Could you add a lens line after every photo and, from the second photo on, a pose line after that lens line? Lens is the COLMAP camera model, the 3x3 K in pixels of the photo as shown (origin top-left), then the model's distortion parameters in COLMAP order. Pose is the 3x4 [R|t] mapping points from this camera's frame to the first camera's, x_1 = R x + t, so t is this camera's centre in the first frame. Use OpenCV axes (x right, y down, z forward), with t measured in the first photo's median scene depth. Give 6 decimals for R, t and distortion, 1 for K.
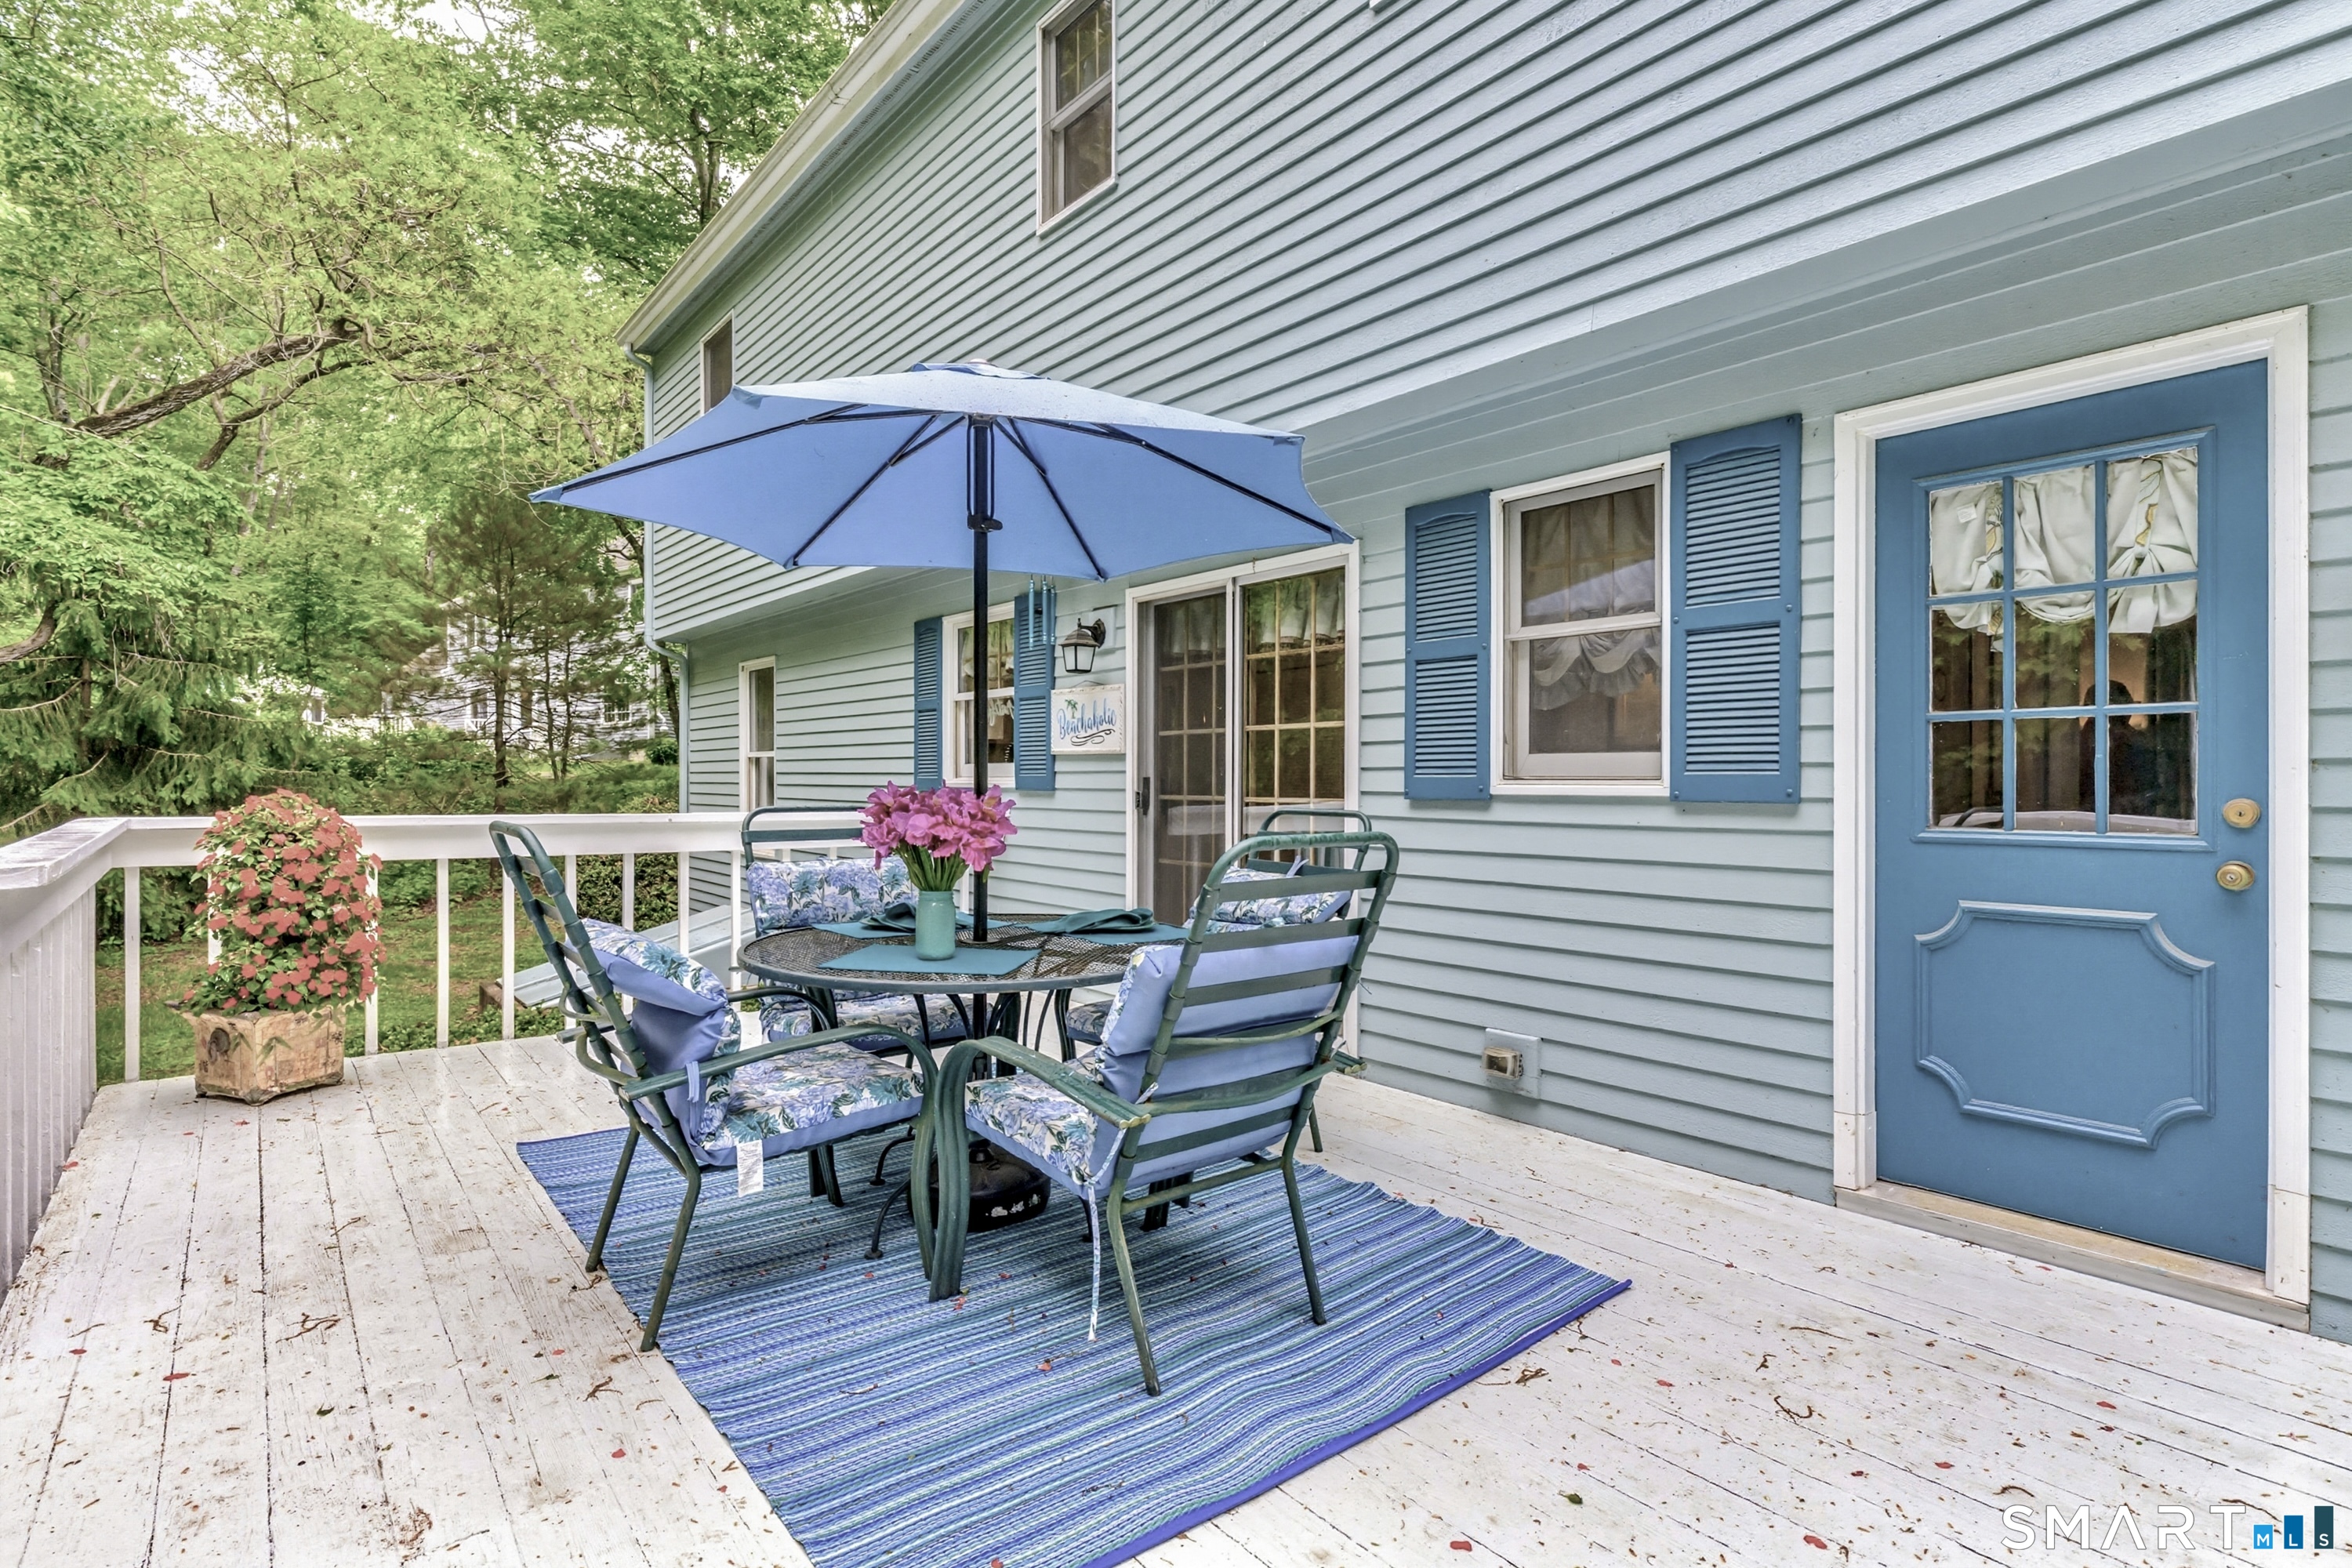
lens RADIAL K [[1122.9, 0, 1176.0], [0, 1122.9, 784.0], [0, 0, 1]] dist [0.000734, 0.000217]
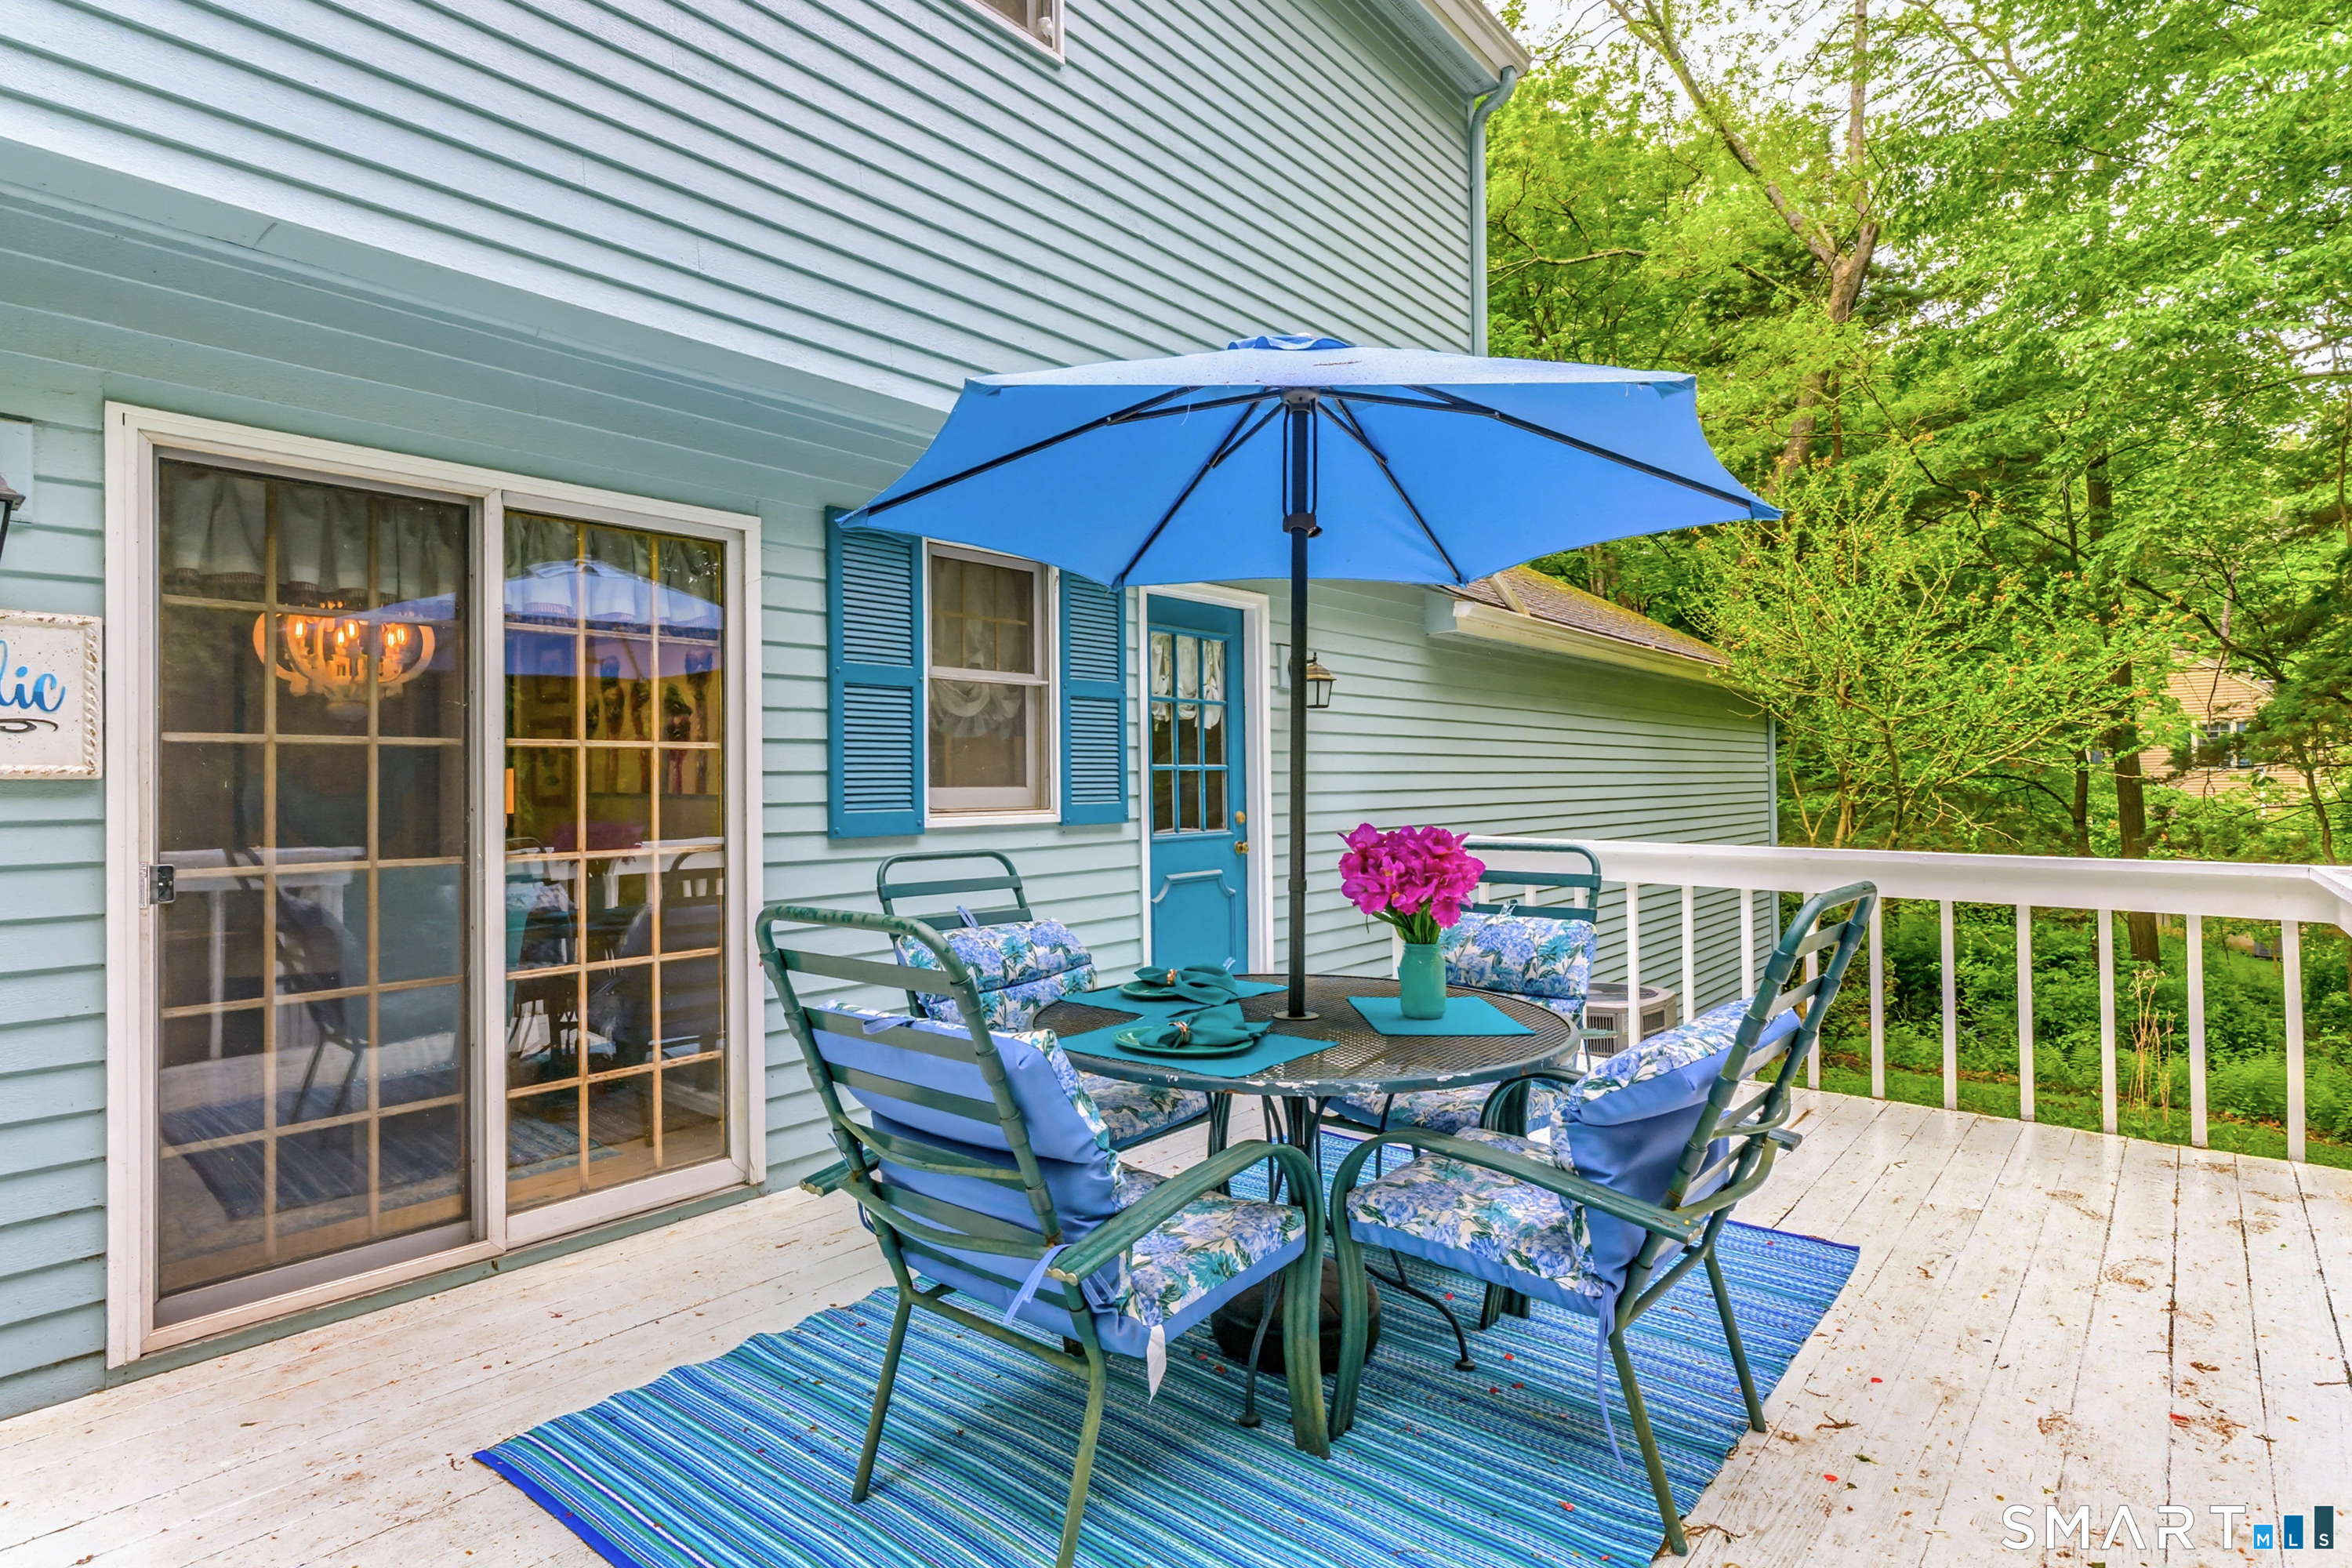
lens RADIAL K [[1156.8, 0, 1176.0], [0, 1156.8, 784.0], [0, 0, 1]] dist [-0.014424, -0.000462]
pose [[-0.156337, 0.004491, 0.987694, -0.924757], [0.017926, 0.999838, -0.001709, -0.029004], [-0.987541, 0.017438, -0.156392, 1.116287]]
